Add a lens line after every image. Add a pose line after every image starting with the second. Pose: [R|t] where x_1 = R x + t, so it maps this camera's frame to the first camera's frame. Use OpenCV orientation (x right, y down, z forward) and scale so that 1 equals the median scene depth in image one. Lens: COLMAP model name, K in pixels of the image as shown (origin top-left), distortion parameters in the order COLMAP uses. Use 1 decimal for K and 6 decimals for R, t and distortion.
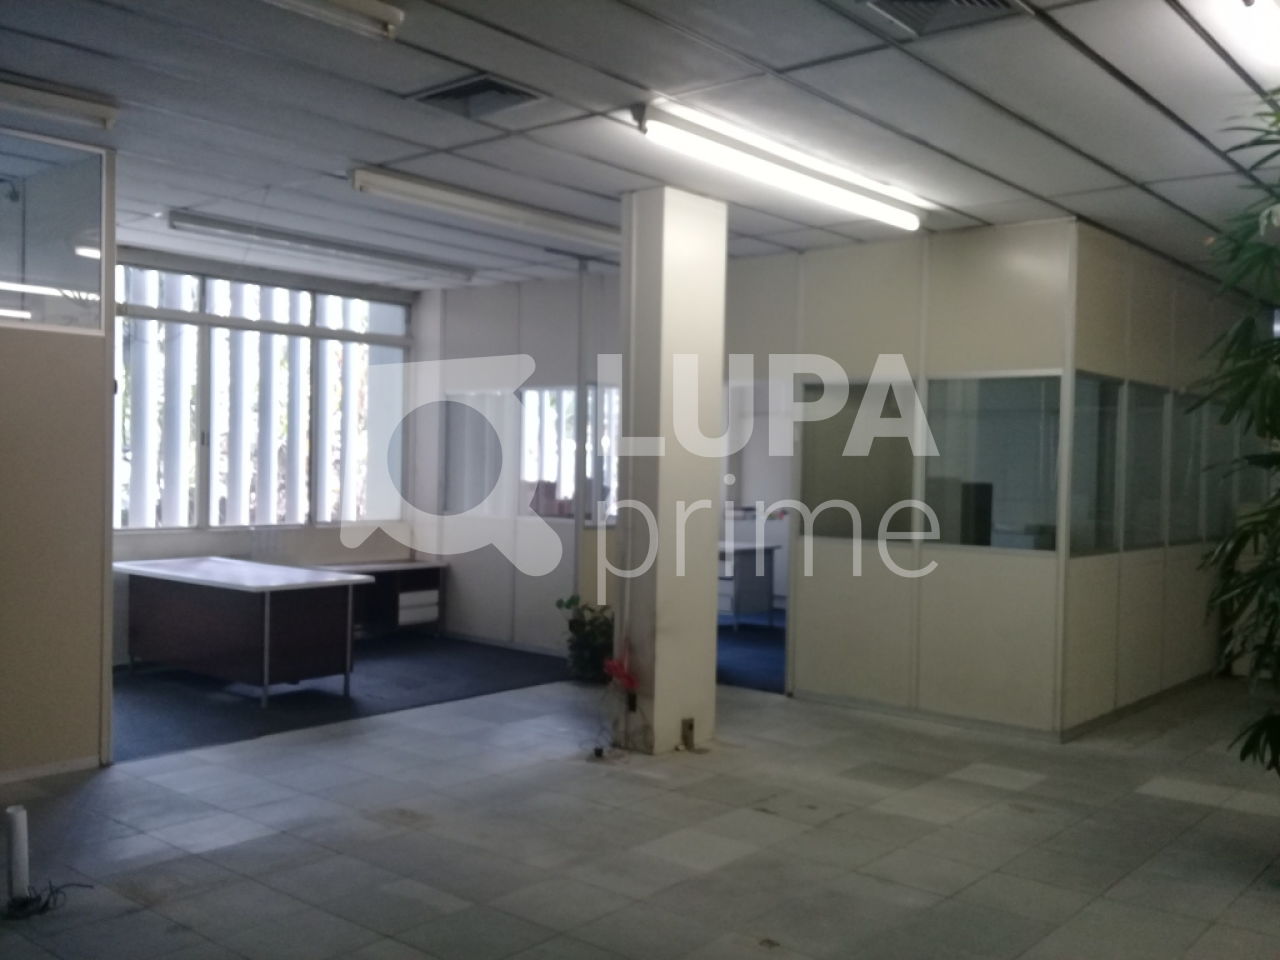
lens RADIAL K [[1181.8, 0, 640.0], [0, 1181.8, 480.0], [0, 0, 1]] dist [0.100836, -0.221692]
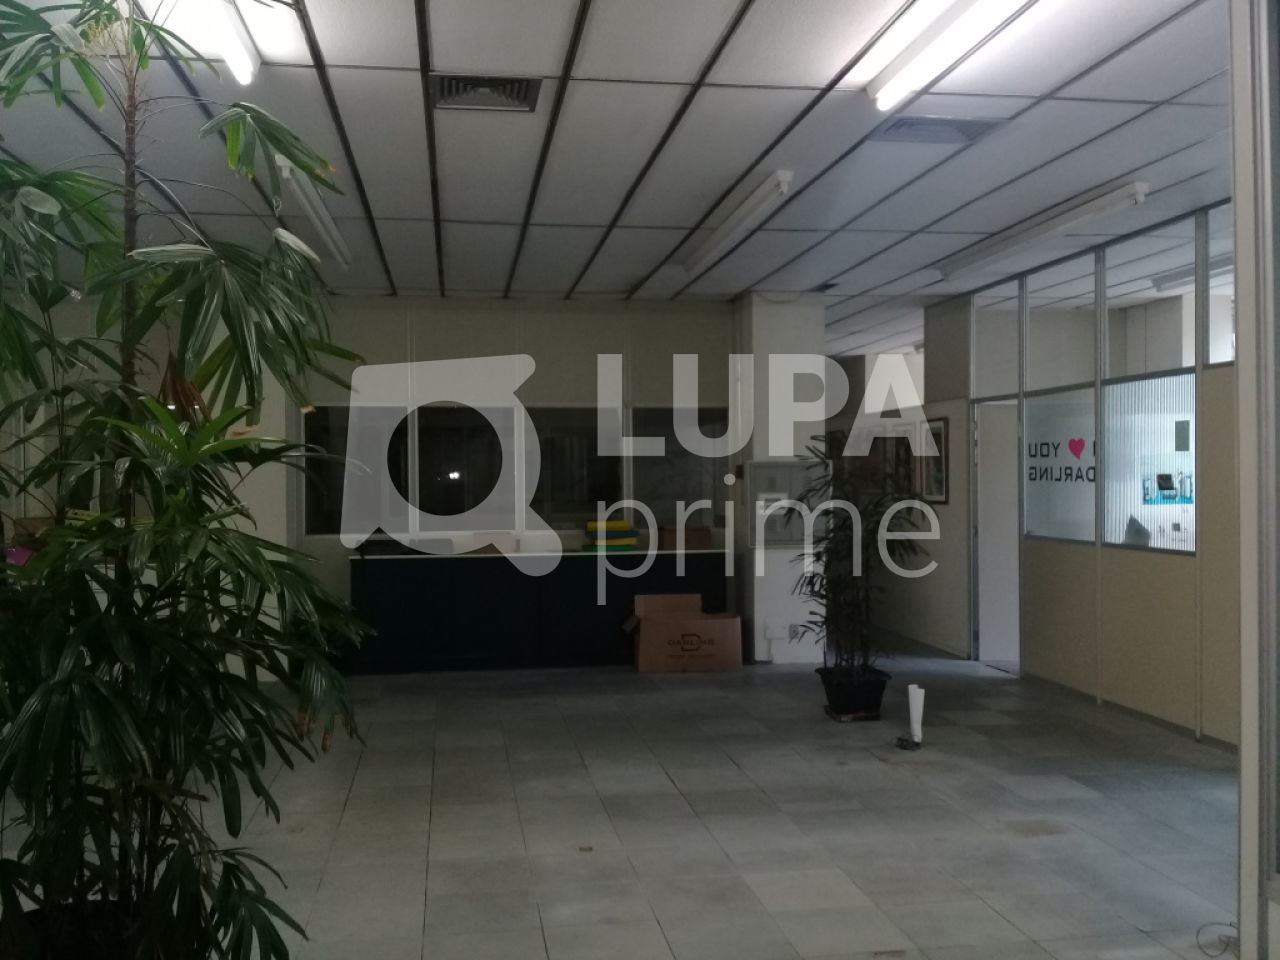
lens RADIAL K [[1181.8, 0, 640.0], [0, 1181.8, 480.0], [0, 0, 1]] dist [0.100836, -0.221692]
pose [[-0.651095, -0.010401, -0.758925, 0.817866], [-0.013267, 0.999909, -0.002321, -0.006275], [0.758880, 0.008557, -0.651174, 1.462430]]
